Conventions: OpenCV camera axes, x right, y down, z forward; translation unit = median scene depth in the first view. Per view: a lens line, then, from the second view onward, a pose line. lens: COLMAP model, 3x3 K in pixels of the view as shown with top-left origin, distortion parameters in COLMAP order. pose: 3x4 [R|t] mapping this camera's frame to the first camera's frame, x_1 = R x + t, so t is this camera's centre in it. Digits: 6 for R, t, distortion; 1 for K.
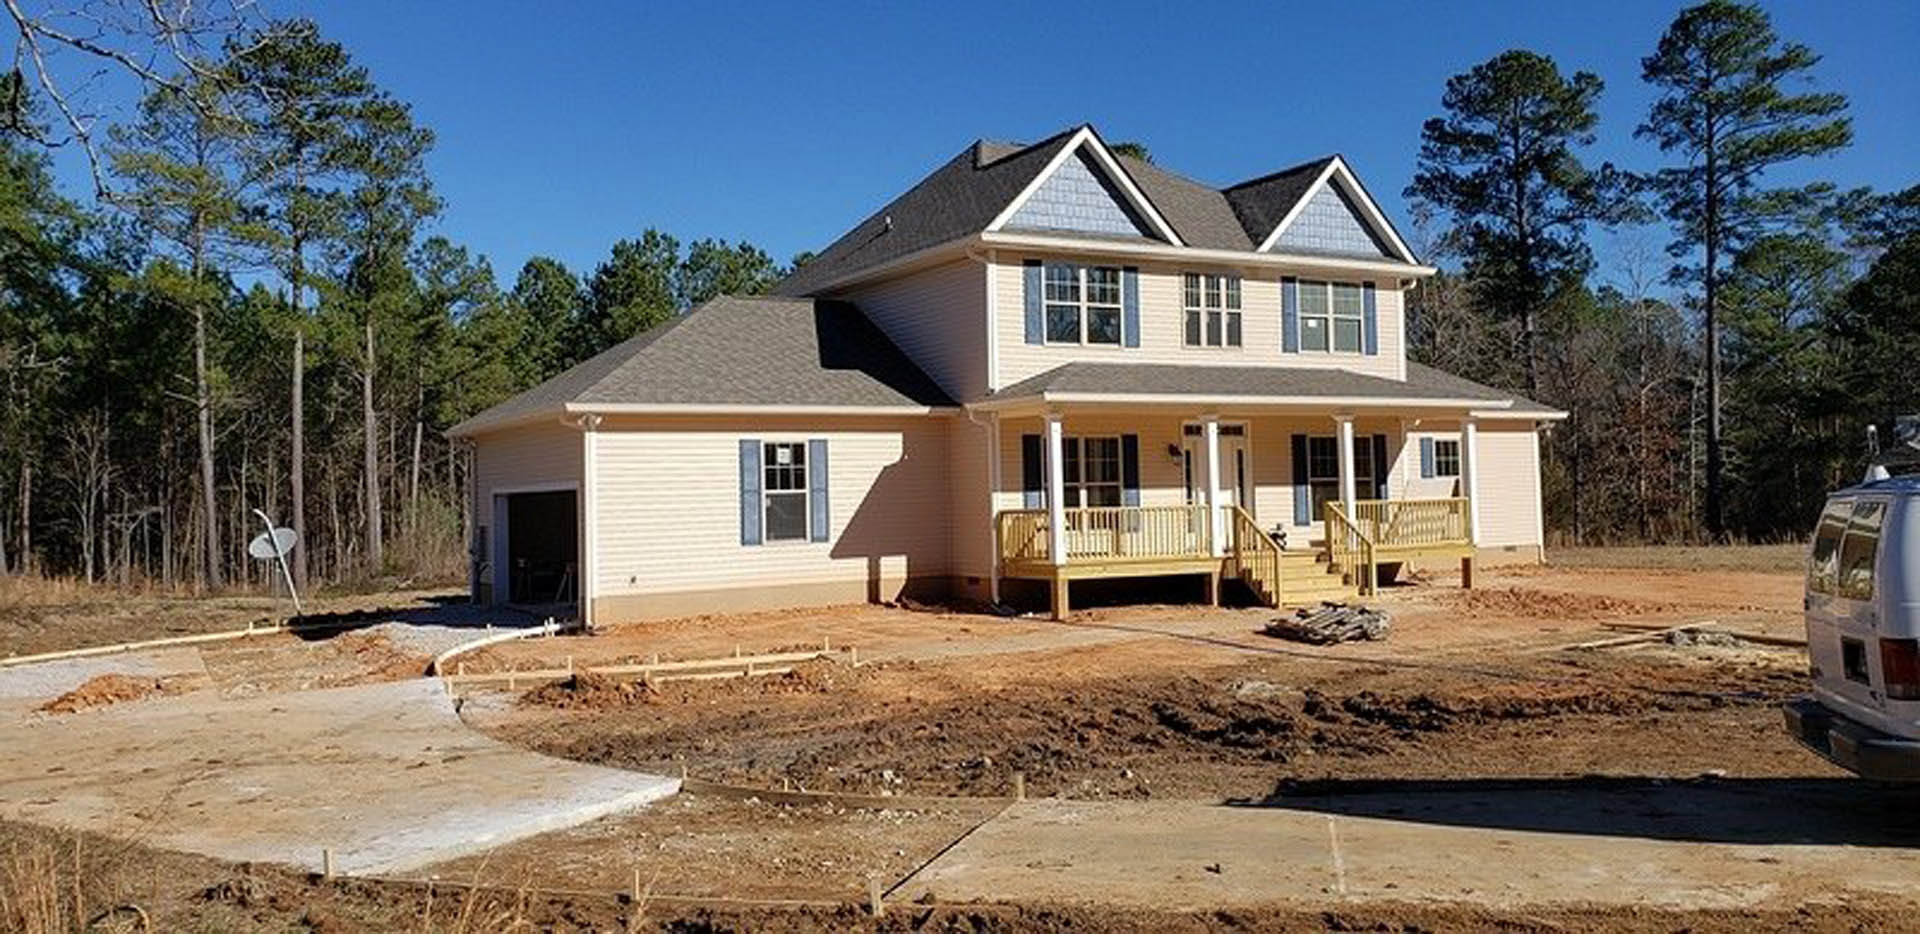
lens RADIAL K [[1459.2, 0, 866.9], [0, 1459.2, 453.2], [0, 0, 1]] dist [0.040975, -0.043822]
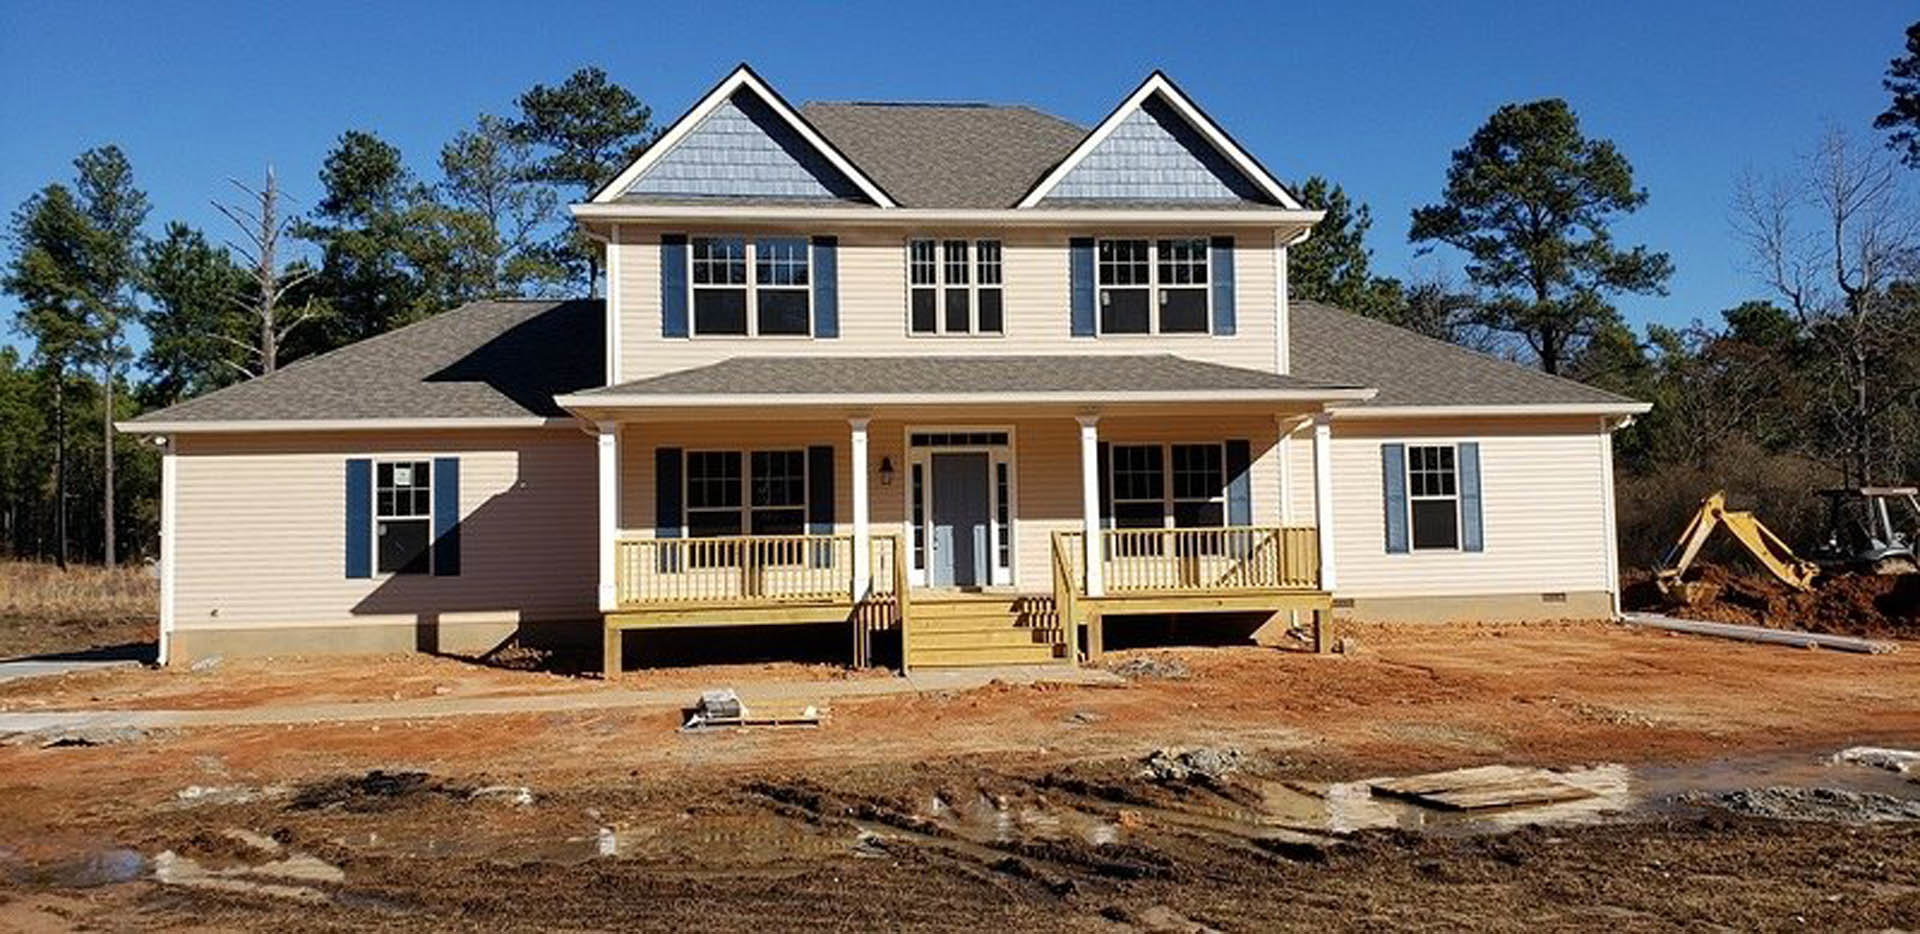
lens RADIAL K [[1459.2, 0, 967.5], [0, 1459.2, 450.9], [0, 0, 1]] dist [0.040975, -0.043822]
pose [[0.931612, -0.012589, -0.363237, 0.532151], [0.009463, 0.999901, -0.010385, -0.001117], [0.363332, 0.006237, 0.931639, 0.276181]]
